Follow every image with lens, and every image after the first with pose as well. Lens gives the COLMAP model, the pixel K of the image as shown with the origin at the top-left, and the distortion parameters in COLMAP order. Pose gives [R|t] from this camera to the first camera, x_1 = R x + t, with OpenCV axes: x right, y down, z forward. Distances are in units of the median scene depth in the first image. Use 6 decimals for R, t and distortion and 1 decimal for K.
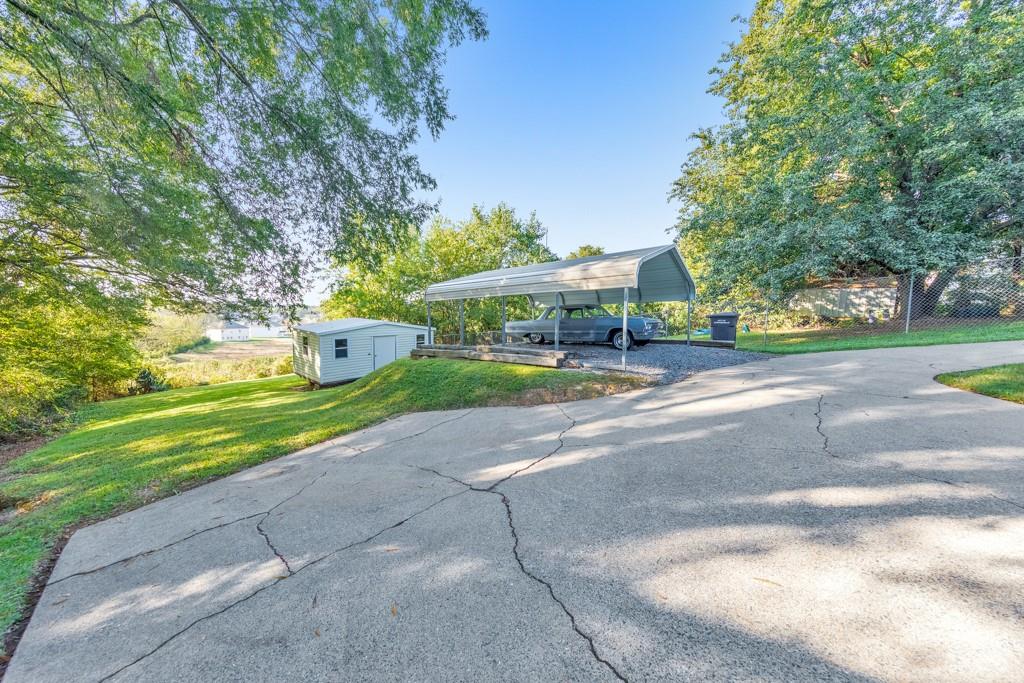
lens RADIAL K [[327.5, 0, 518.4], [0, 327.5, 332.2], [0, 0, 1]] dist [0.000126, -0.000013]
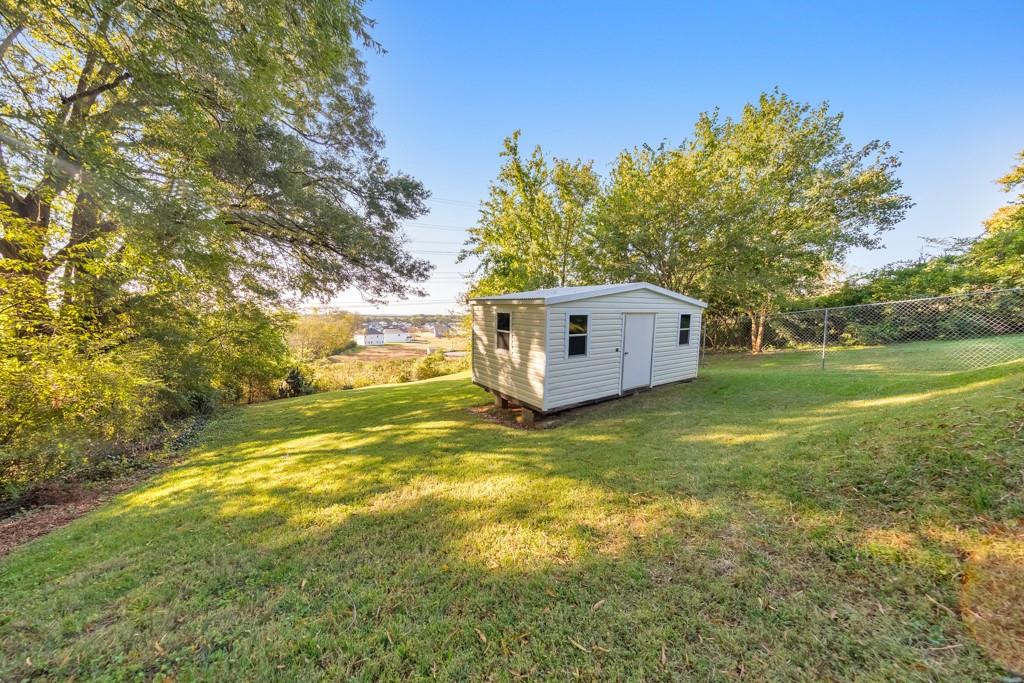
lens RADIAL K [[327.5, 0, 518.4], [0, 327.5, 332.2], [0, 0, 1]] dist [0.000126, -0.000013]
pose [[0.956233, -0.006450, -0.292537, -0.307671], [0.000588, 0.999797, -0.020124, 0.033624], [0.292607, 0.019071, 0.956043, 0.335675]]
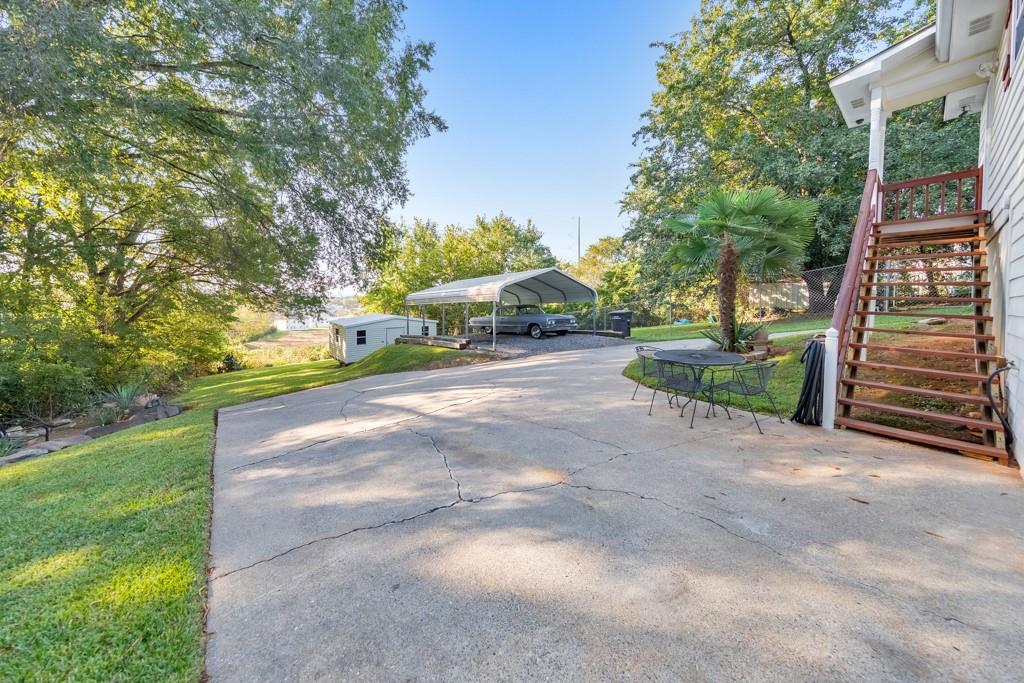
lens RADIAL K [[339.0, 0, 519.9], [0, 339.0, 299.4], [0, 0, 1]] dist [-0.000103, -0.000015]
pose [[0.990829, -0.013952, -0.134399, 0.185934], [0.005563, 0.998023, -0.062598, -0.009596], [0.135007, 0.061276, 0.988948, -0.187590]]
